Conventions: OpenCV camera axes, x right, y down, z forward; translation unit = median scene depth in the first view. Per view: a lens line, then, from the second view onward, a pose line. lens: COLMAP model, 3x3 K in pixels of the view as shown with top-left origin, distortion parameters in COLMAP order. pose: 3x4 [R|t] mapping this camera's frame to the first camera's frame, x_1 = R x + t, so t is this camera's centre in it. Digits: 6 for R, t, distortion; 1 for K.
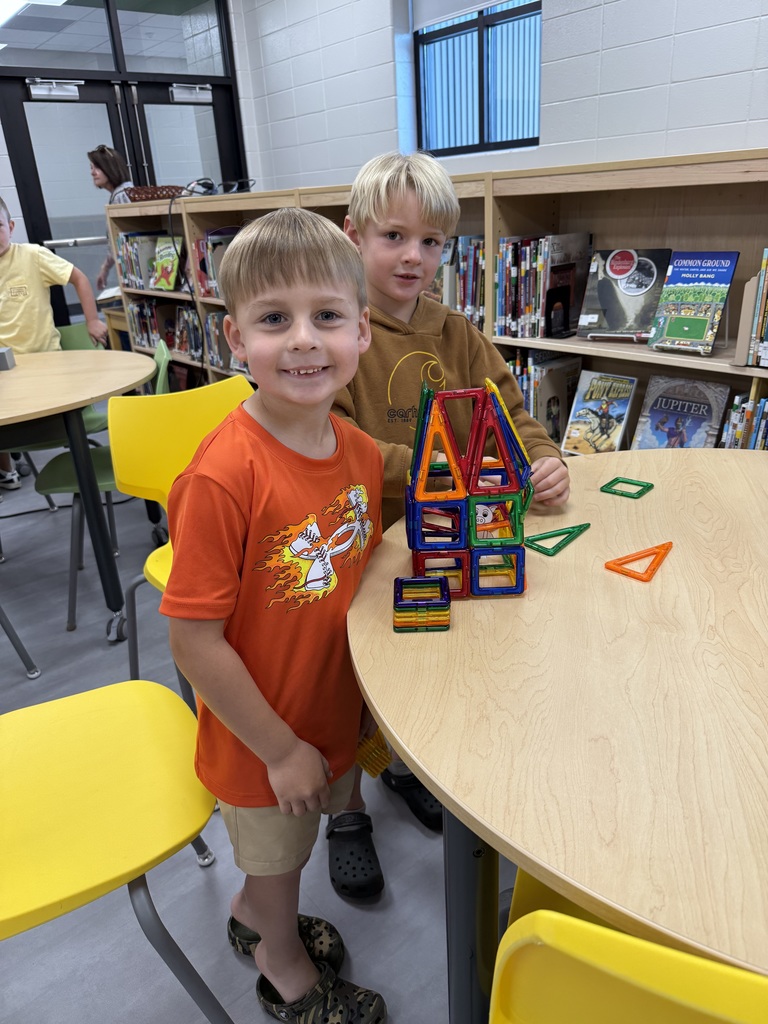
lens RADIAL K [[743.5, 0, 371.5], [0, 743.5, 513.5], [0, 0, 1]] dist [0.005788, -0.004428]
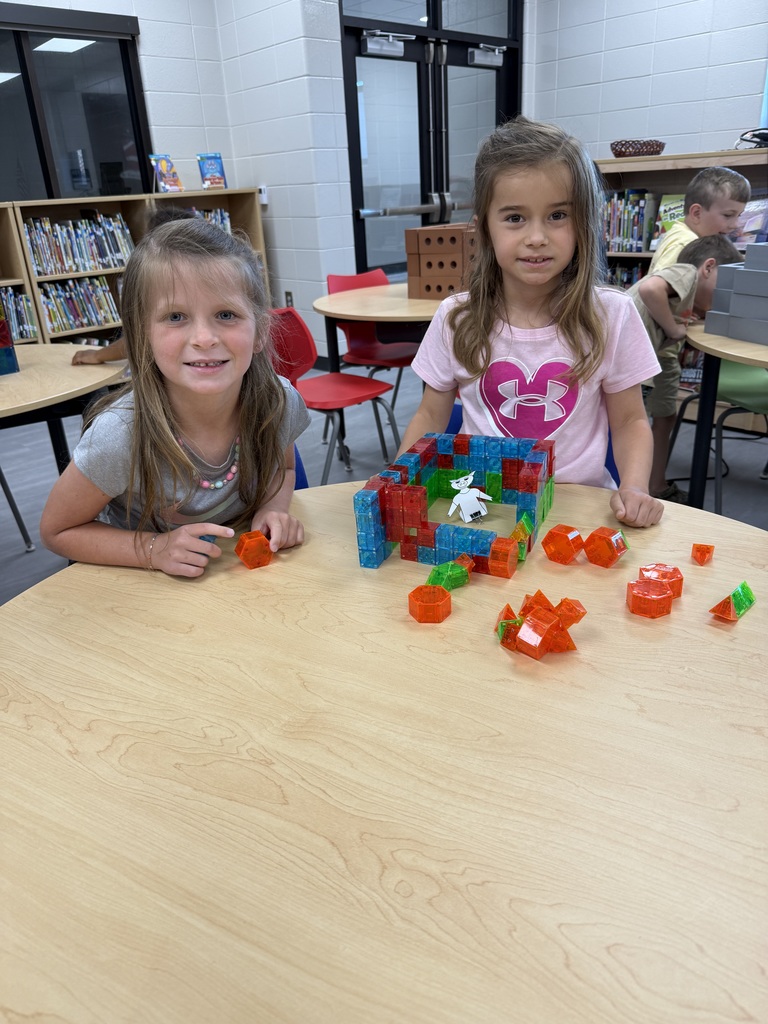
lens RADIAL K [[735.7, 0, 384.0], [0, 735.7, 512.0], [0, 0, 1]] dist [0.007261, -0.003578]
pose [[0.996030, -0.028284, 0.084401, -0.708178], [0.027664, 0.999581, 0.008507, 0.004783], [-0.084606, -0.006139, 0.996396, 0.113252]]
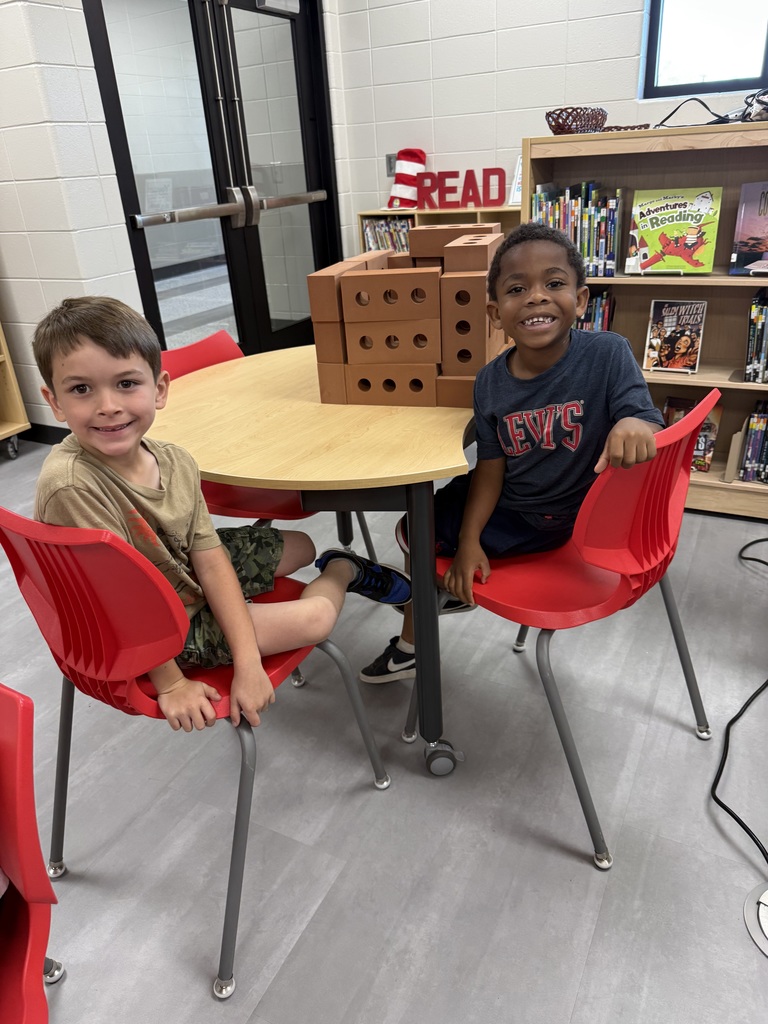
lens RADIAL K [[743.5, 0, 371.5], [0, 743.5, 513.5], [0, 0, 1]] dist [0.005788, -0.004428]
pose [[0.920047, -0.167869, 0.354025, -0.741680], [0.160229, 0.985761, 0.051017, -0.169458], [-0.357548, 0.009787, 0.933844, 0.493019]]
